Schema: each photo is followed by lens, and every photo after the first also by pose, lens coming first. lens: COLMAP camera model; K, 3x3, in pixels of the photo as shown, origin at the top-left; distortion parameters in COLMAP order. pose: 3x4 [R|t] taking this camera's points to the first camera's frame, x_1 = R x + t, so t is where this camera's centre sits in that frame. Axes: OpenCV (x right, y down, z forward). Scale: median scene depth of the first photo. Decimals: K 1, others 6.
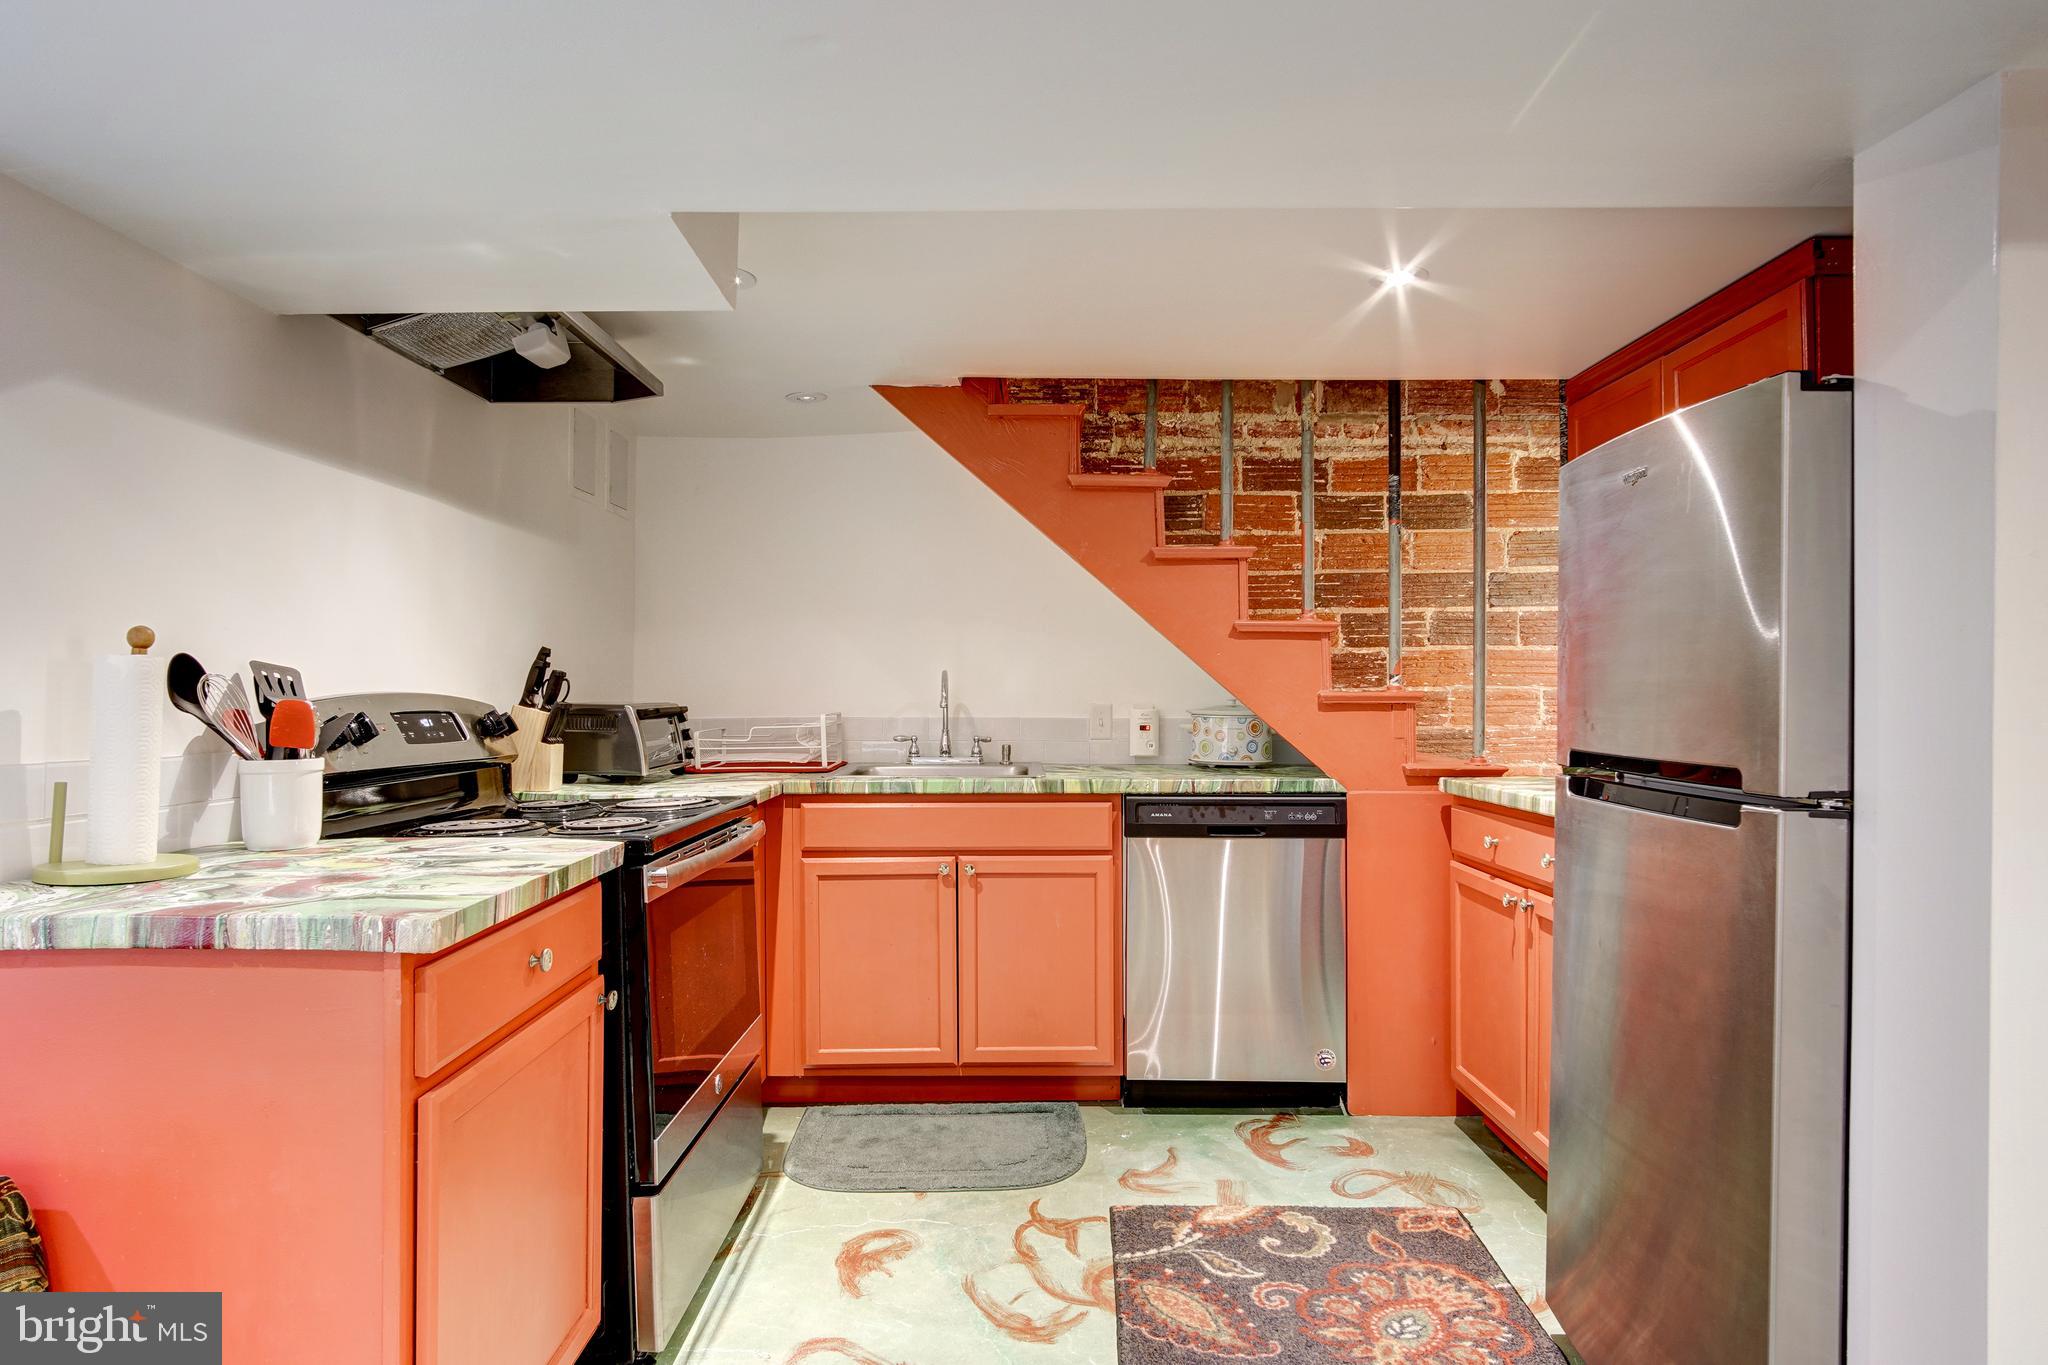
lens RADIAL K [[1074.8, 0, 1024.8], [0, 1074.8, 684.7], [0, 0, 1]] dist [-0.012854, 0.002073]
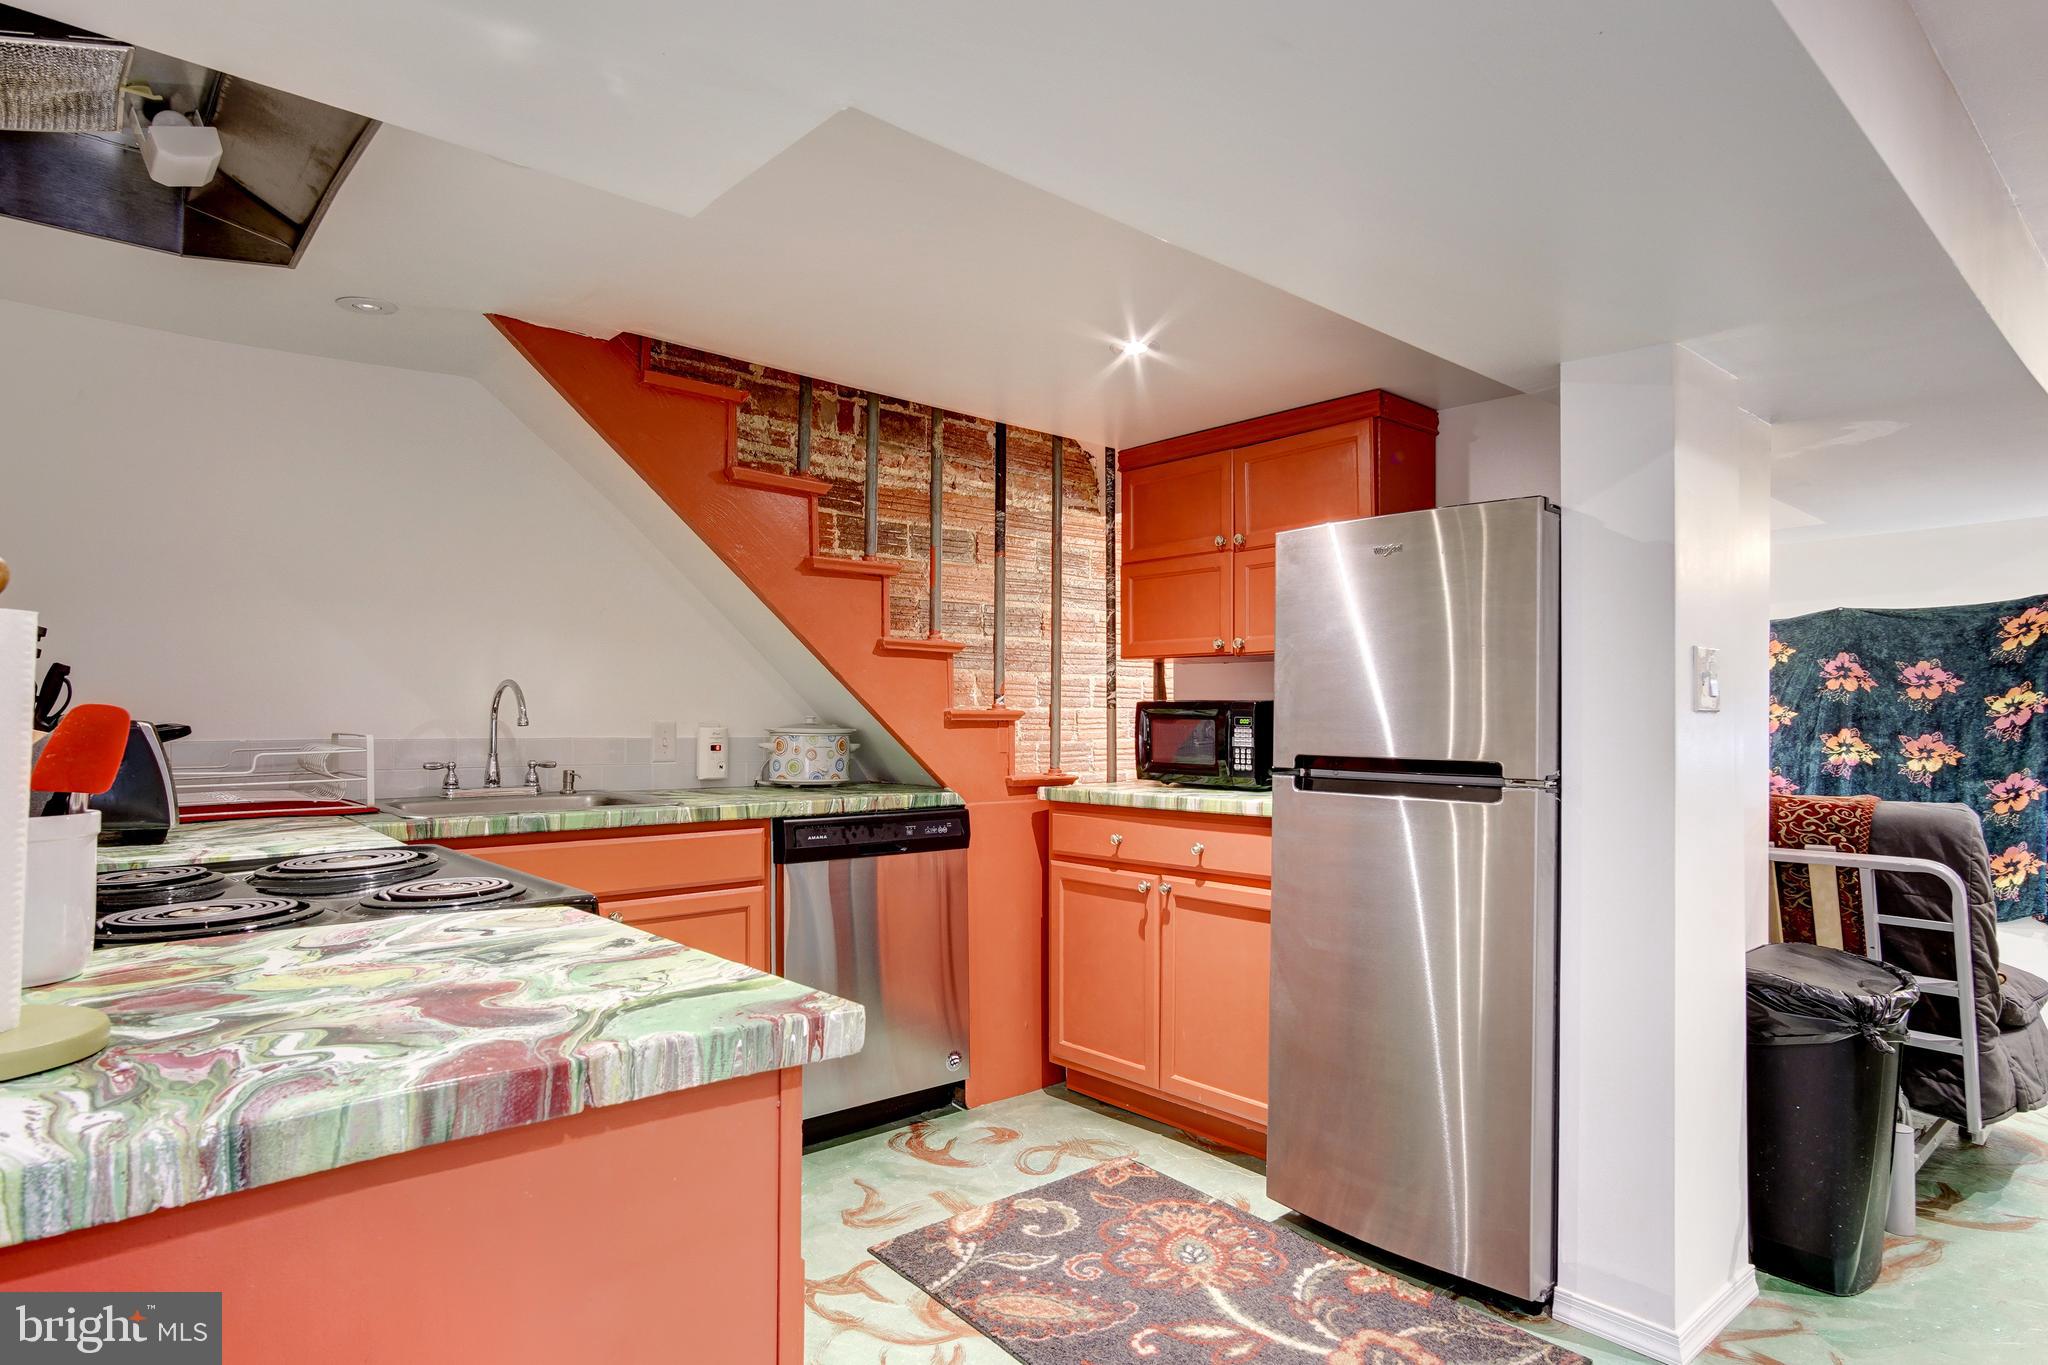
lens RADIAL K [[1108.0, 0, 1019.7], [0, 1108.0, 701.1], [0, 0, 1]] dist [-0.014437, 0.000542]
pose [[0.751845, 0.013097, 0.659210, -0.412149], [-0.009998, 0.999914, -0.008462, 0.007132], [-0.659264, -0.000228, 0.751911, 0.153264]]
